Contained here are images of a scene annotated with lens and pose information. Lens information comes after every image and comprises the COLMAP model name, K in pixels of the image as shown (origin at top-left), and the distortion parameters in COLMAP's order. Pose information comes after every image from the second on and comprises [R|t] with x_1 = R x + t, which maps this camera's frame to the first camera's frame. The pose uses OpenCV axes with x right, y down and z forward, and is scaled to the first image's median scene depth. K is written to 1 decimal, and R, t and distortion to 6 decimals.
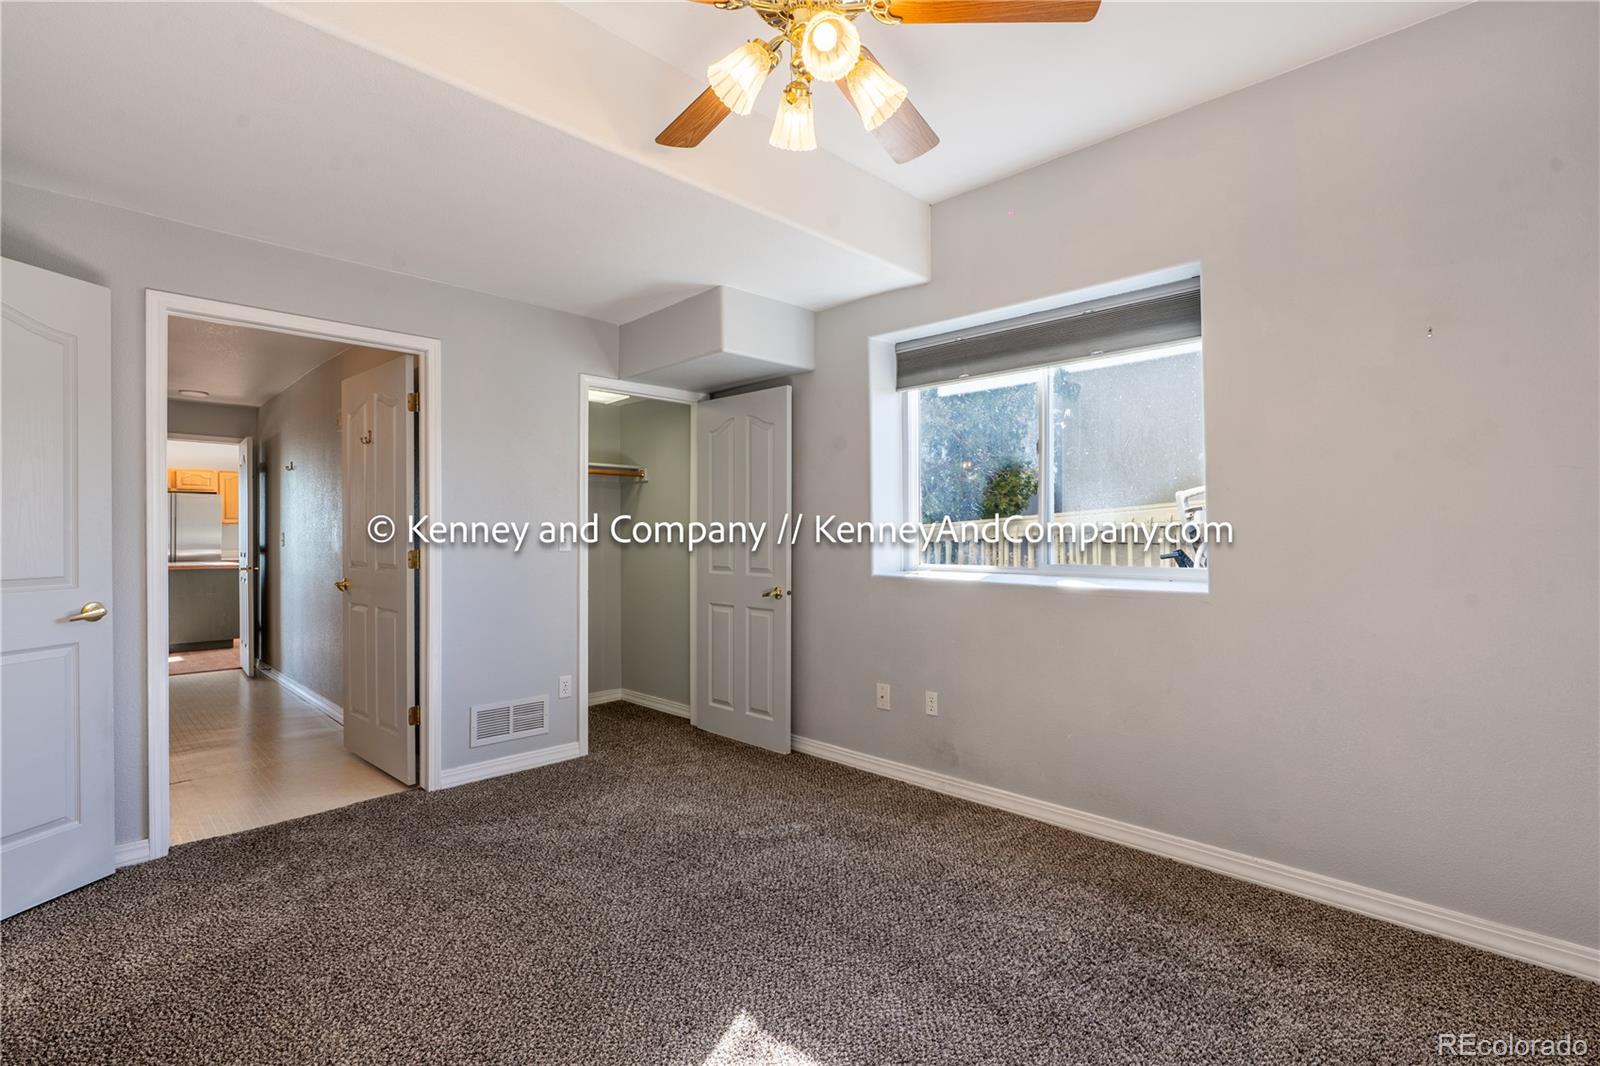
lens RADIAL K [[734.7, 0, 795.7], [0, 734.7, 530.9], [0, 0, 1]] dist [-0.005138, 0.003821]
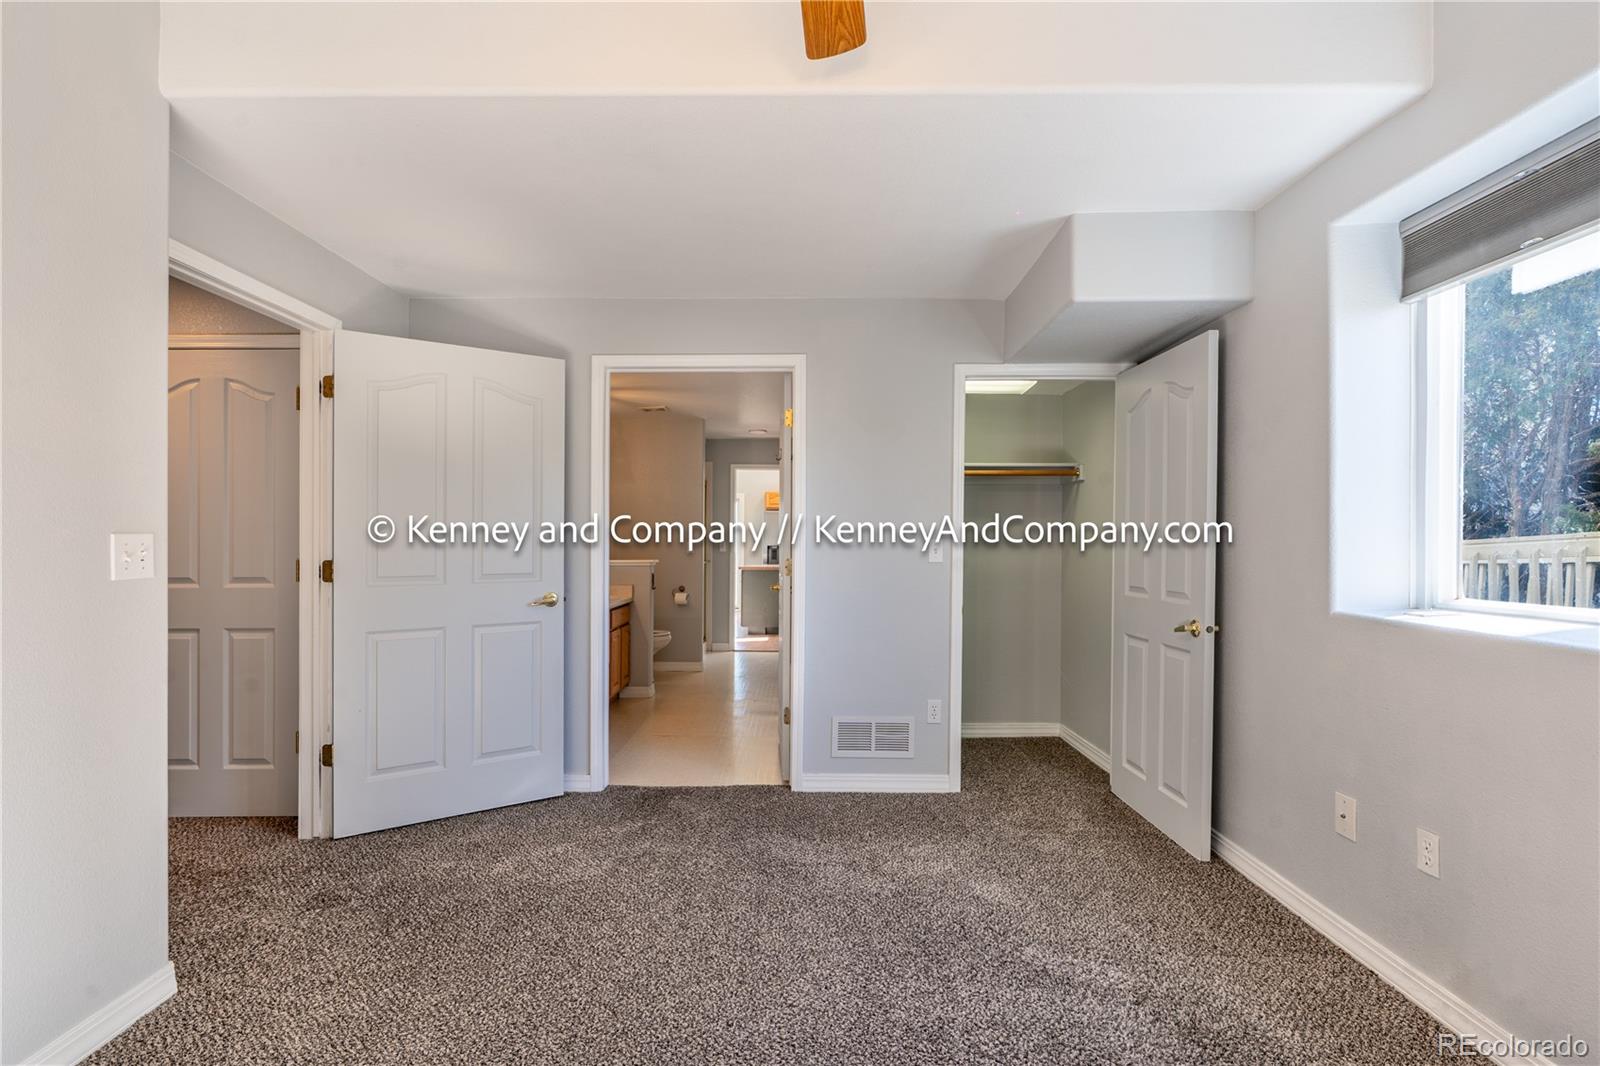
lens RADIAL K [[734.7, 0, 801.7], [0, 734.7, 542.7], [0, 0, 1]] dist [-0.005138, 0.003821]
pose [[0.699387, 0.002273, -0.714739, 0.227501], [-0.000054, 0.999995, 0.003128, 0.000427], [0.714743, -0.002149, 0.699384, 0.254570]]
